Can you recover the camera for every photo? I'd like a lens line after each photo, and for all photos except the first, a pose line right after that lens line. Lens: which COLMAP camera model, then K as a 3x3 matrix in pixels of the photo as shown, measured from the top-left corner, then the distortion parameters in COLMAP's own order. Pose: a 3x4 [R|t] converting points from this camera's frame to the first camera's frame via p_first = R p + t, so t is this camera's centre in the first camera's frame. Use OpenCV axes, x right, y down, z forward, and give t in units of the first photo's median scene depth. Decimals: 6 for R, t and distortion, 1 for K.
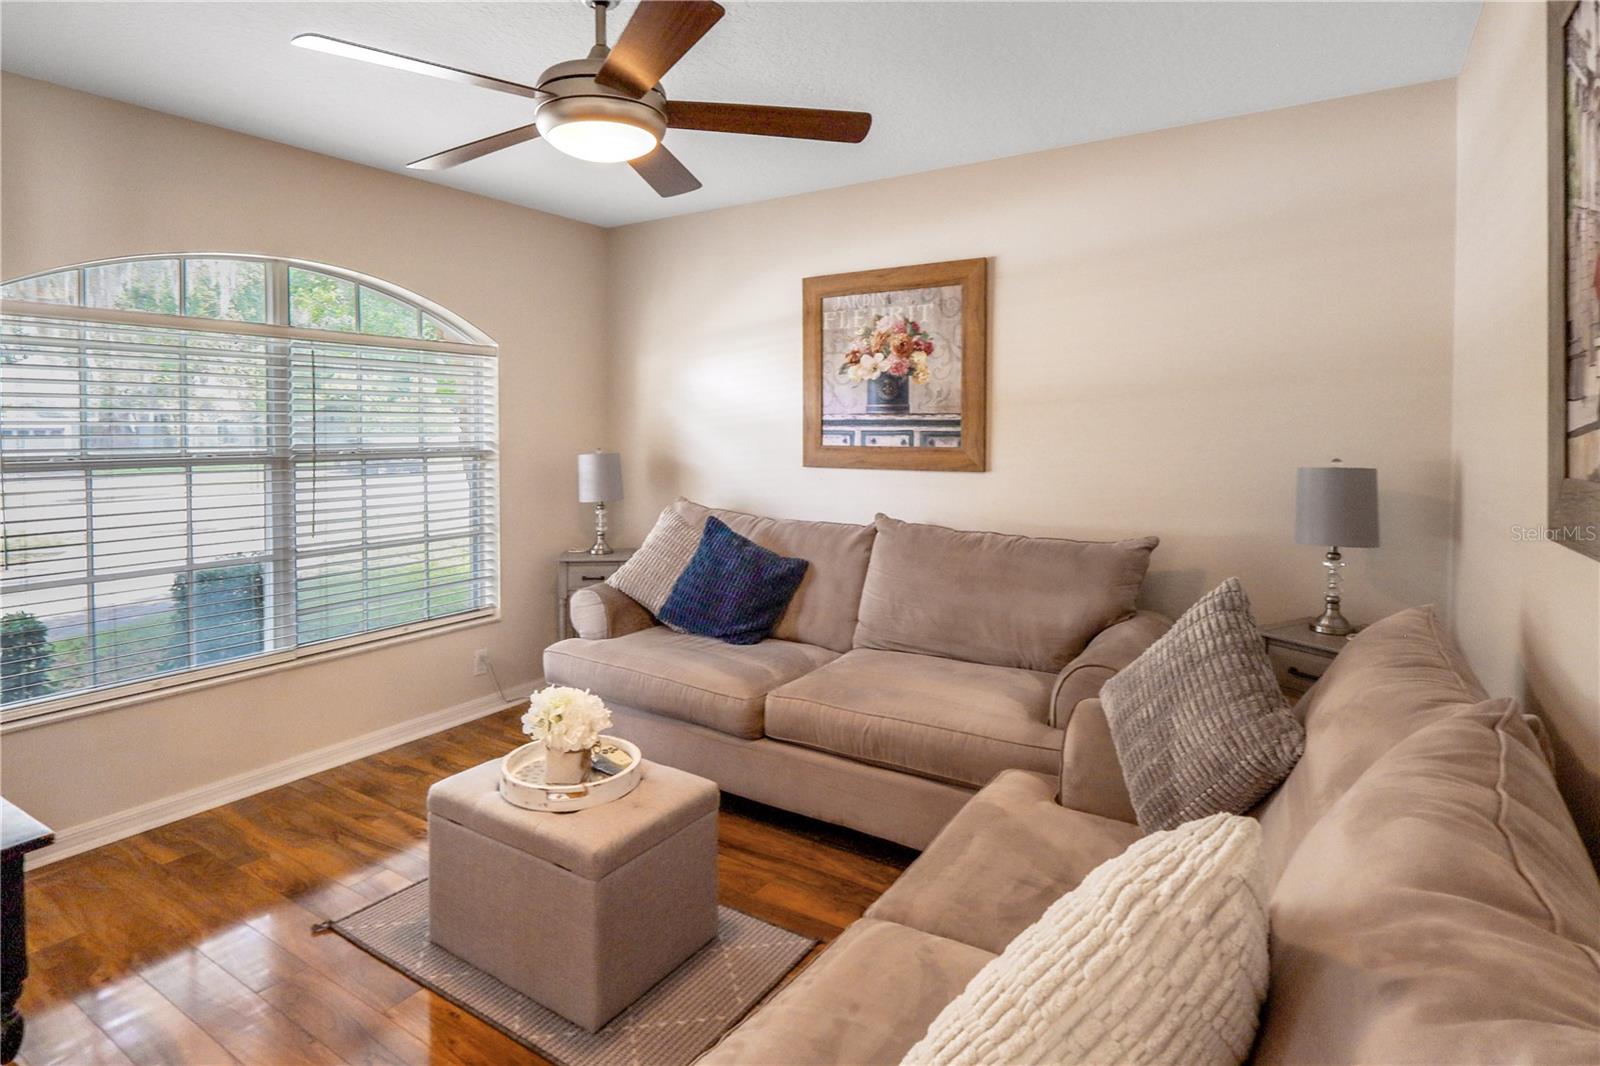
lens RADIAL K [[840.8, 0, 800.1], [0, 840.8, 398.1], [0, 0, 1]] dist [-0.001731, -0.001091]
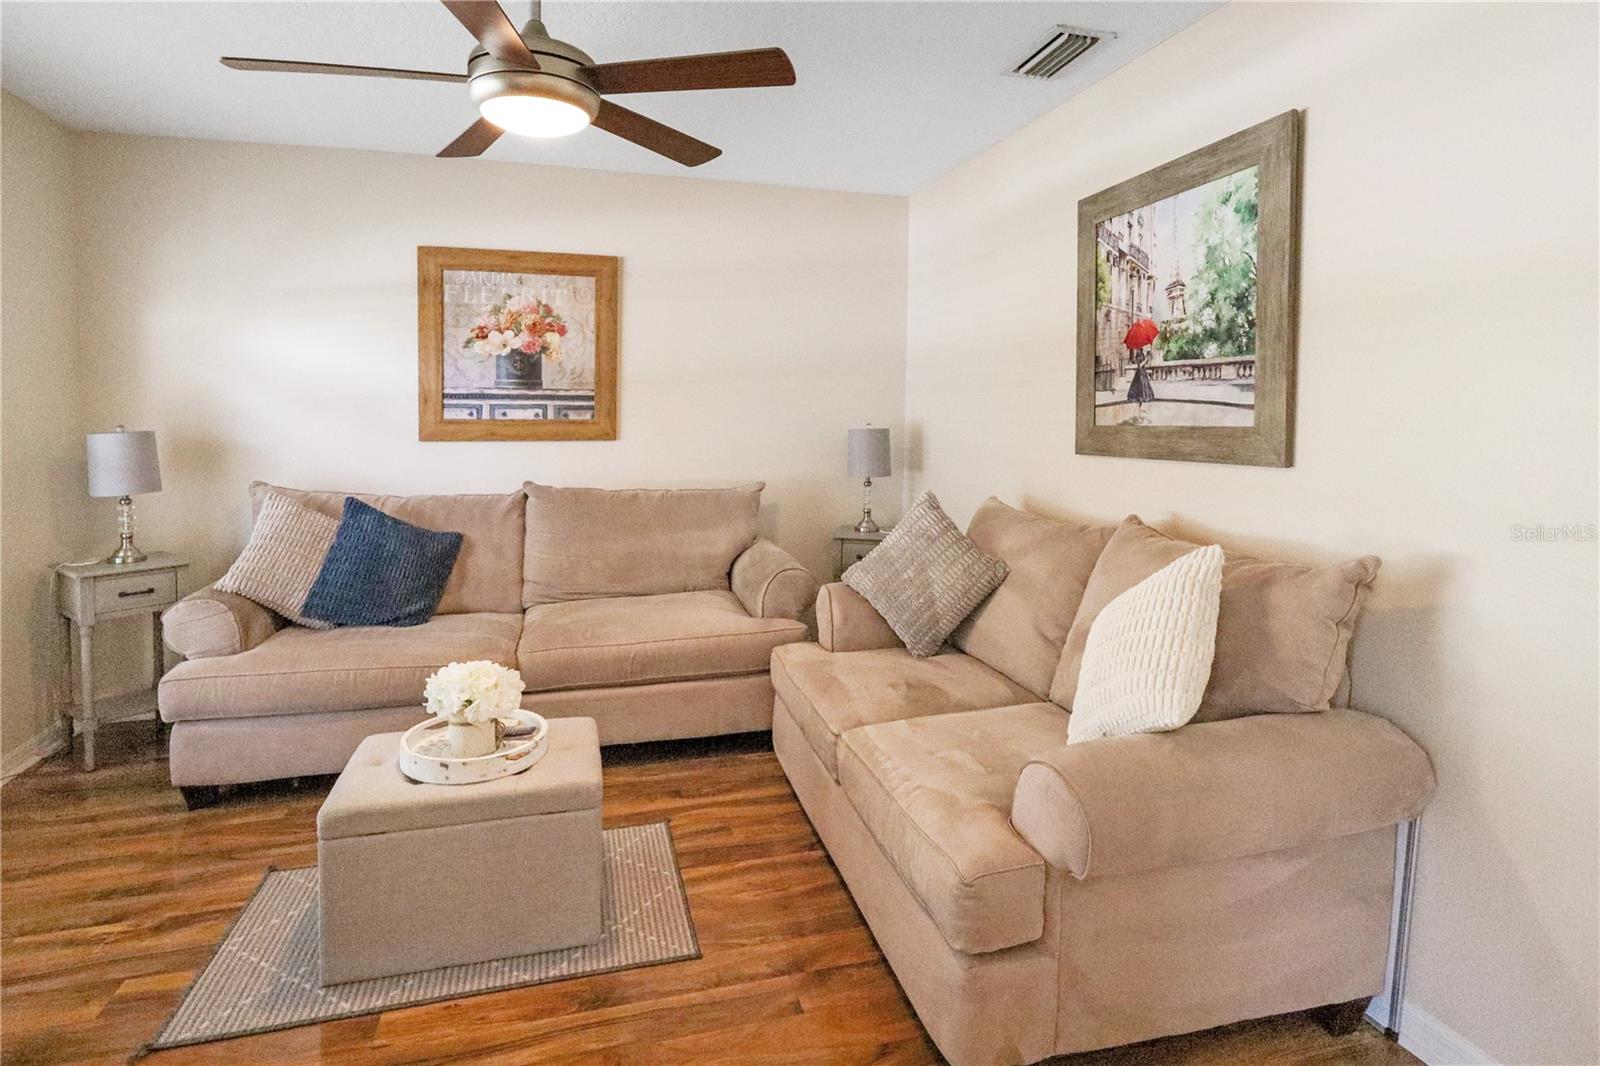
lens RADIAL K [[818.3, 0, 796.5], [0, 818.3, 398.3], [0, 0, 1]] dist [-0.001274, -0.000259]
pose [[0.660020, 0.011093, 0.751166, -0.443663], [-0.031185, 0.999434, 0.012642, 0.007040], [-0.750601, -0.031769, 0.659992, 0.054935]]
